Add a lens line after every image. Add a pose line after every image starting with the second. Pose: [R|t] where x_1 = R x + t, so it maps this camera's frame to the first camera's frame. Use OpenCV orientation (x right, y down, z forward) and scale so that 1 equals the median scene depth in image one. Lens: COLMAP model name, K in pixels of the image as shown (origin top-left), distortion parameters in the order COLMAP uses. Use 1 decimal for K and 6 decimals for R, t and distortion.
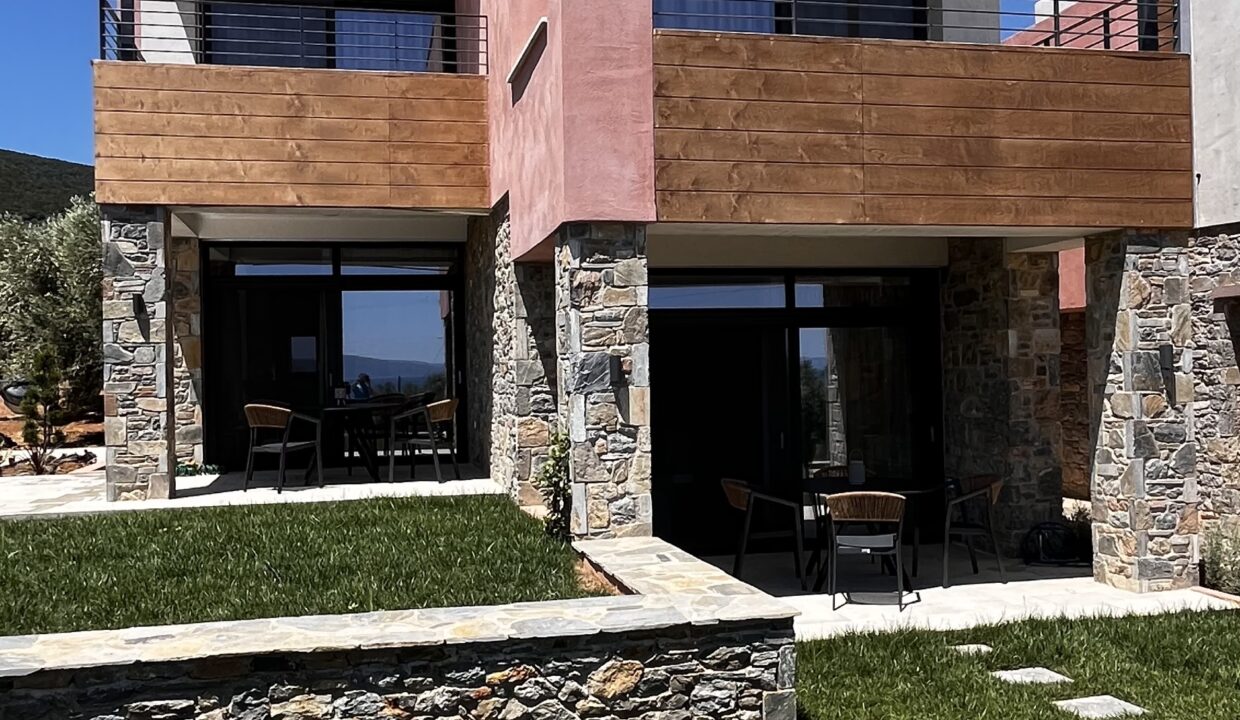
lens RADIAL K [[1151.7, 0, 615.4], [0, 1151.7, 356.3], [0, 0, 1]] dist [-0.016291, -0.004560]
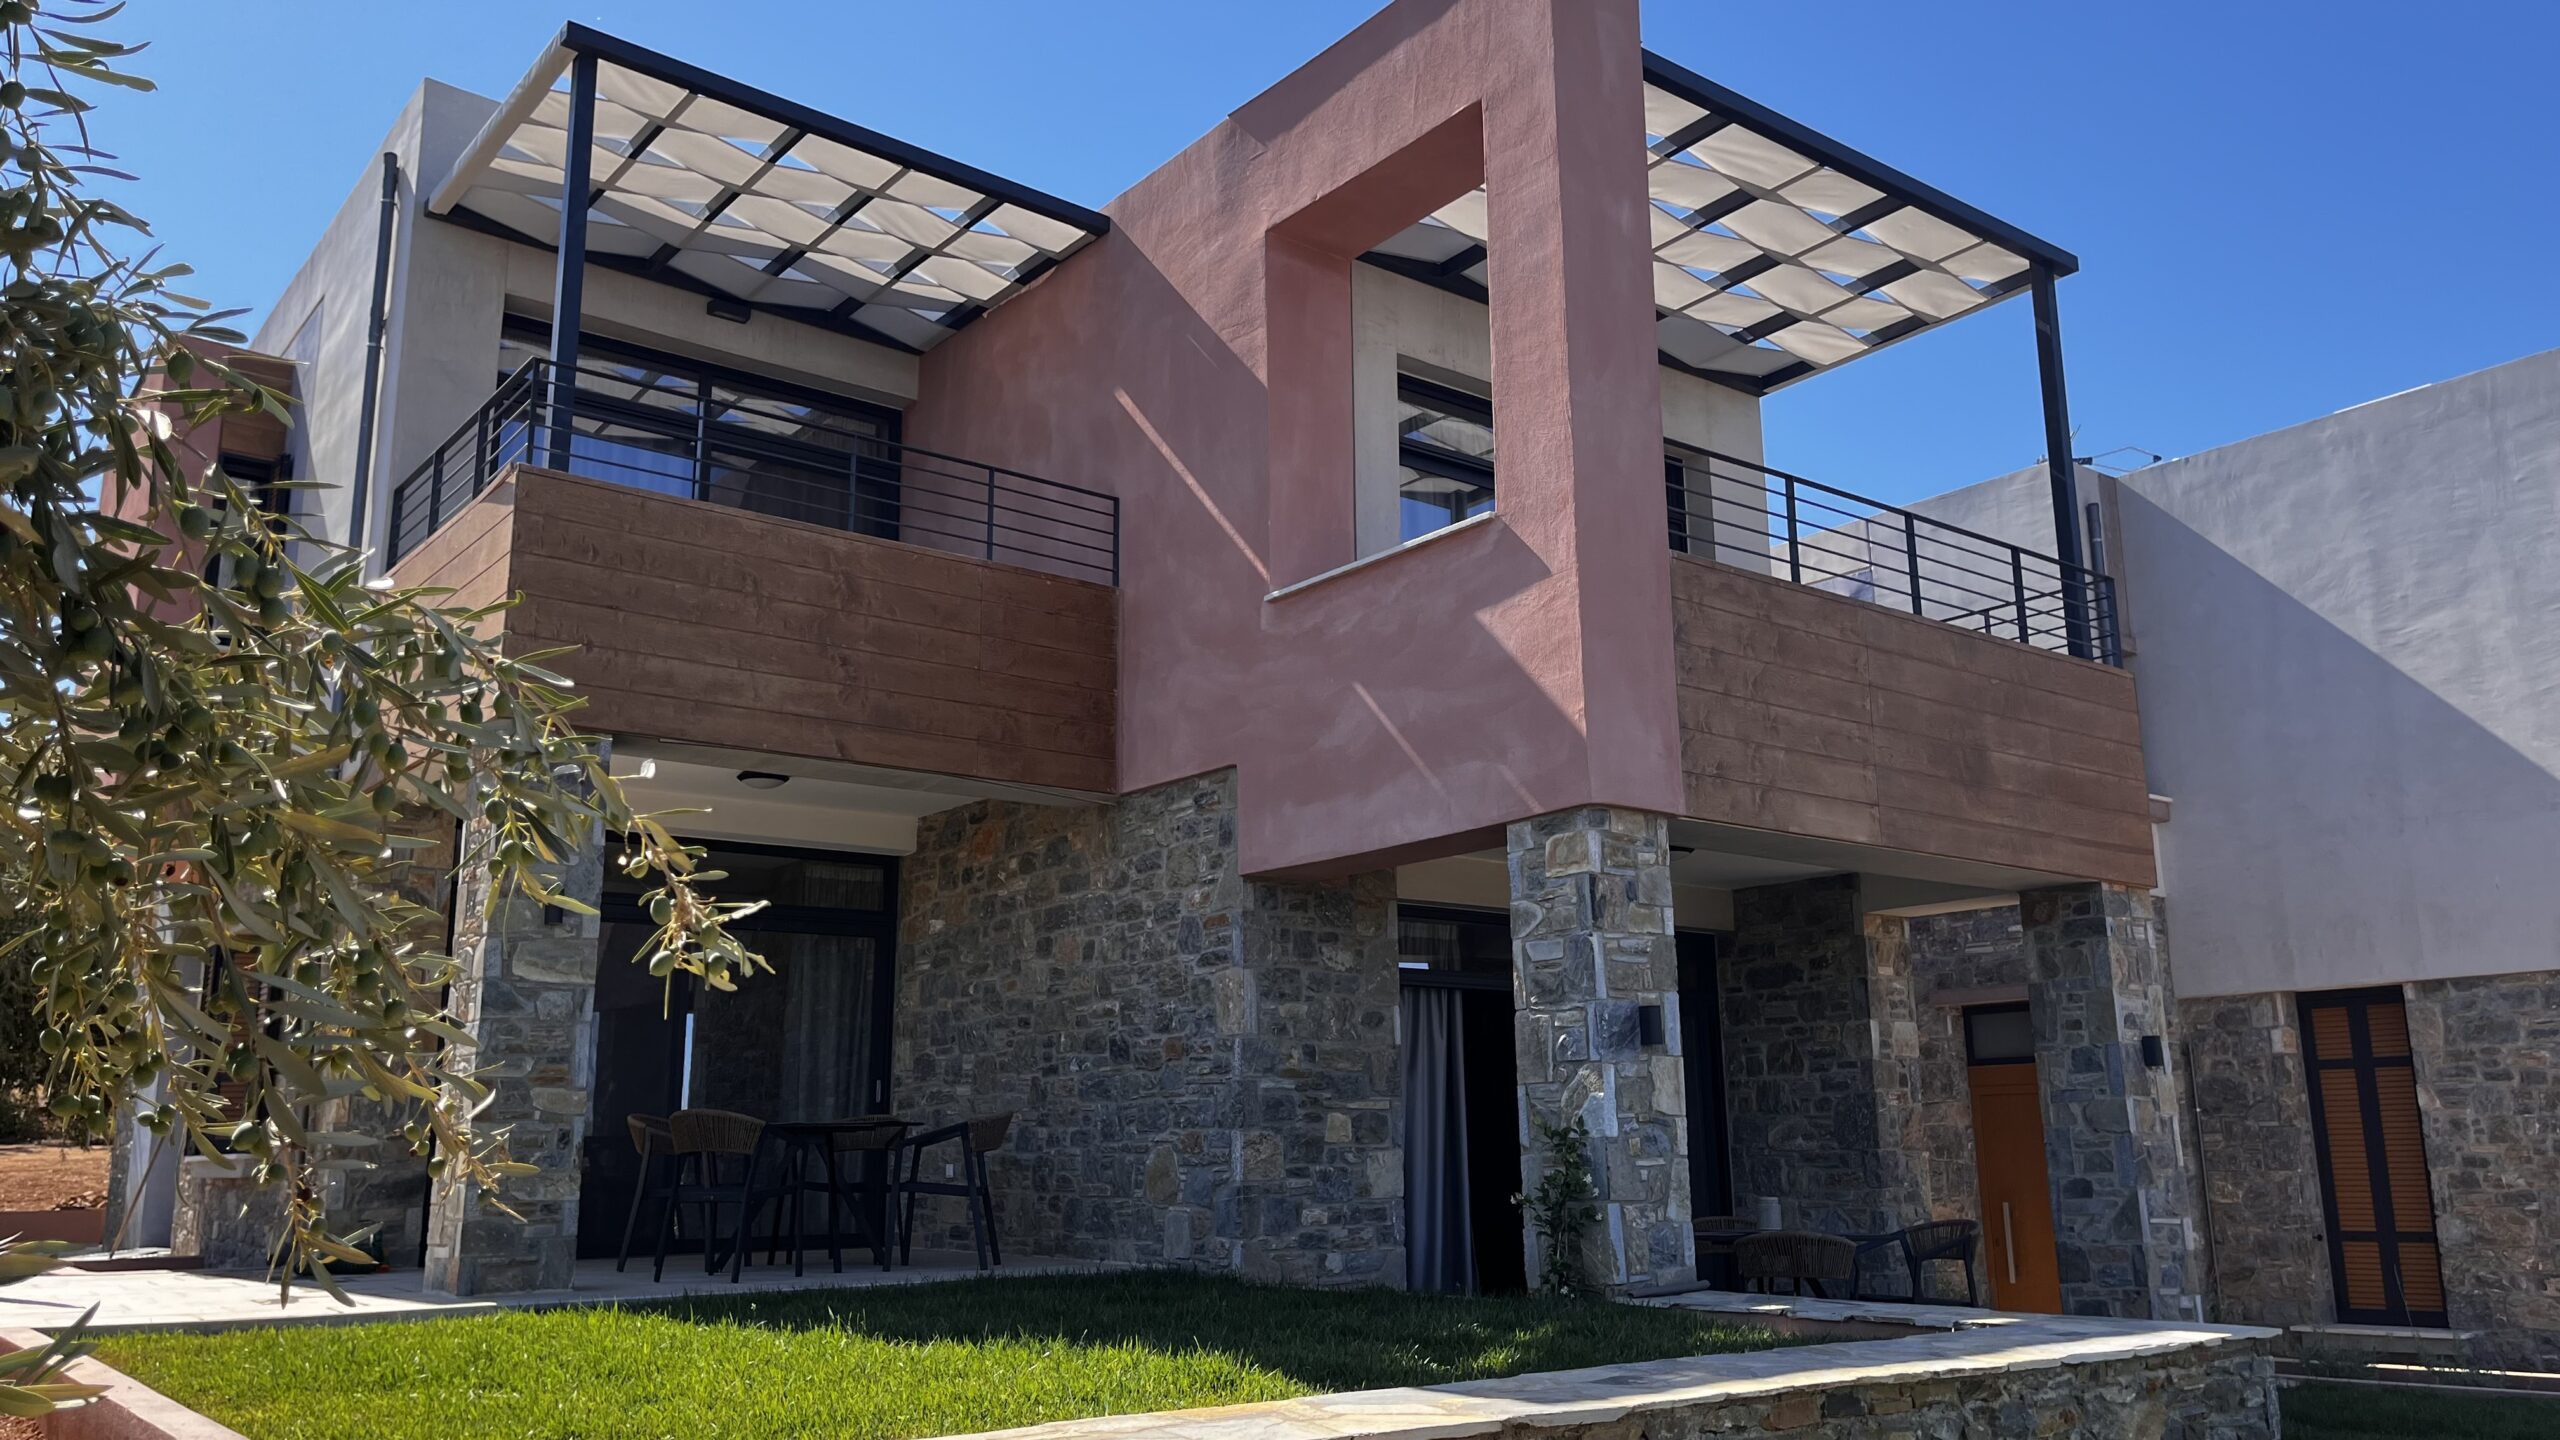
lens RADIAL K [[1889.7, 0, 1280.0], [0, 1889.7, 720.0], [0, 0, 1]] dist [0.071125, -0.102748]
pose [[0.909252, 0.105178, 0.402738, -0.563283], [-0.014029, 0.974743, -0.222887, 0.073547], [-0.416009, 0.197011, 0.887763, 0.064091]]
